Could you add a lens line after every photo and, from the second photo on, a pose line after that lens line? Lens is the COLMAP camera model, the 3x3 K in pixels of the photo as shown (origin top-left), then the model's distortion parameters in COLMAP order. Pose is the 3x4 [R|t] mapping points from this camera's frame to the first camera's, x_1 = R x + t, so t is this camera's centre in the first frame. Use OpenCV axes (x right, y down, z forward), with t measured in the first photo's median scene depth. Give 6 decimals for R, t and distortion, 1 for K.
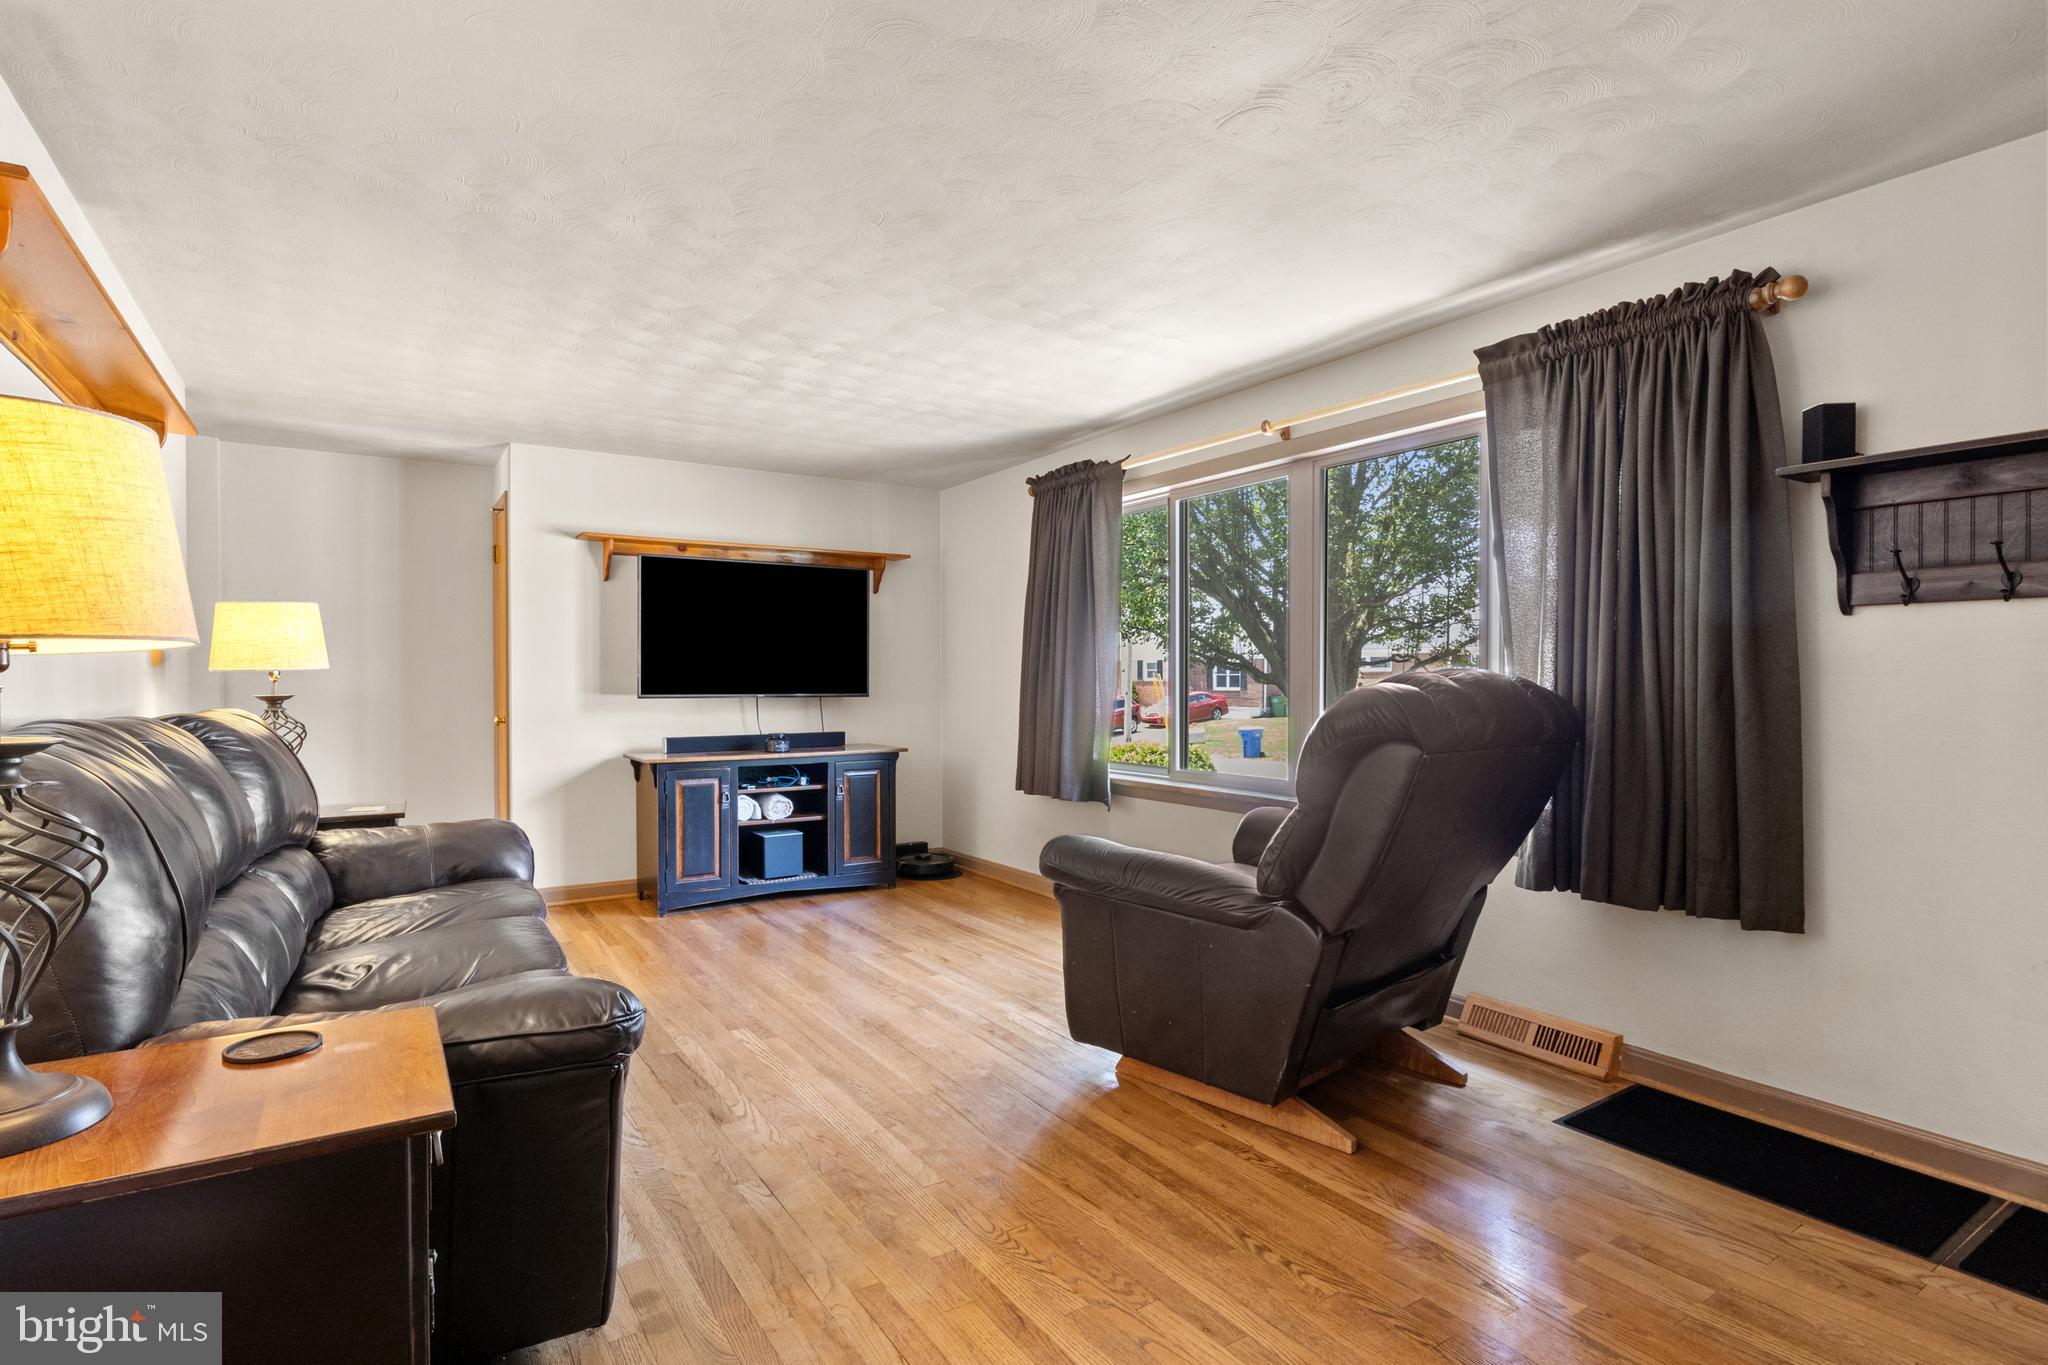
lens RADIAL K [[1010.0, 0, 1026.9], [0, 1010.0, 682.2], [0, 0, 1]] dist [-0.014869, -0.001941]
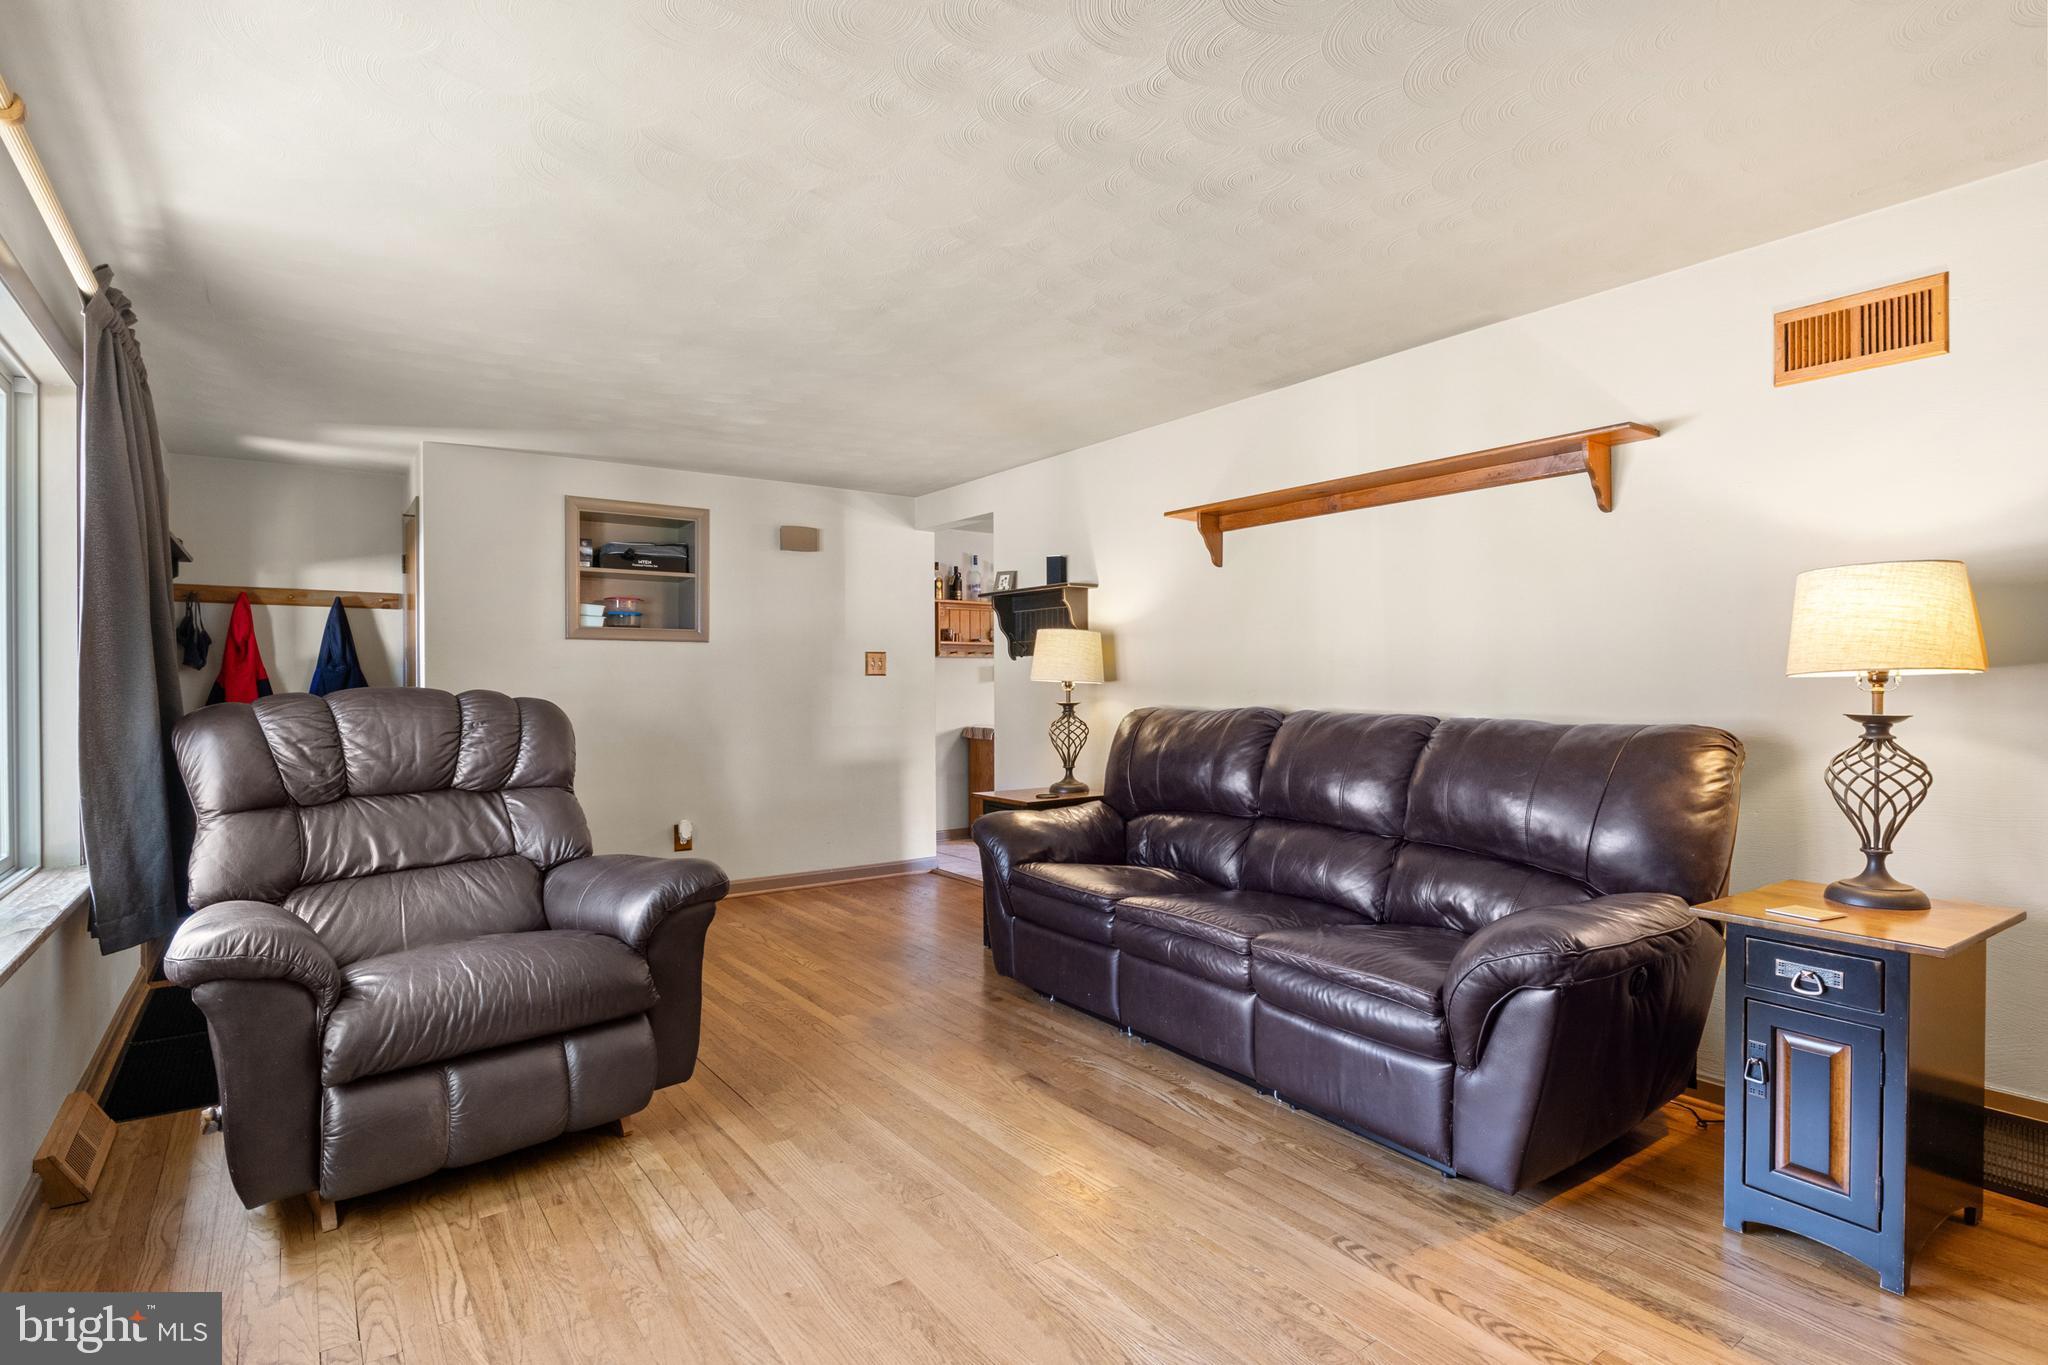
lens RADIAL K [[1010.0, 0, 1020.4], [0, 1010.0, 685.6], [0, 0, 1]] dist [-0.014869, -0.001941]
pose [[-0.998723, 0.014585, -0.048369, -0.204773], [0.014392, 0.999887, 0.004351, -0.013267], [0.048427, 0.003649, -0.998820, 1.797322]]
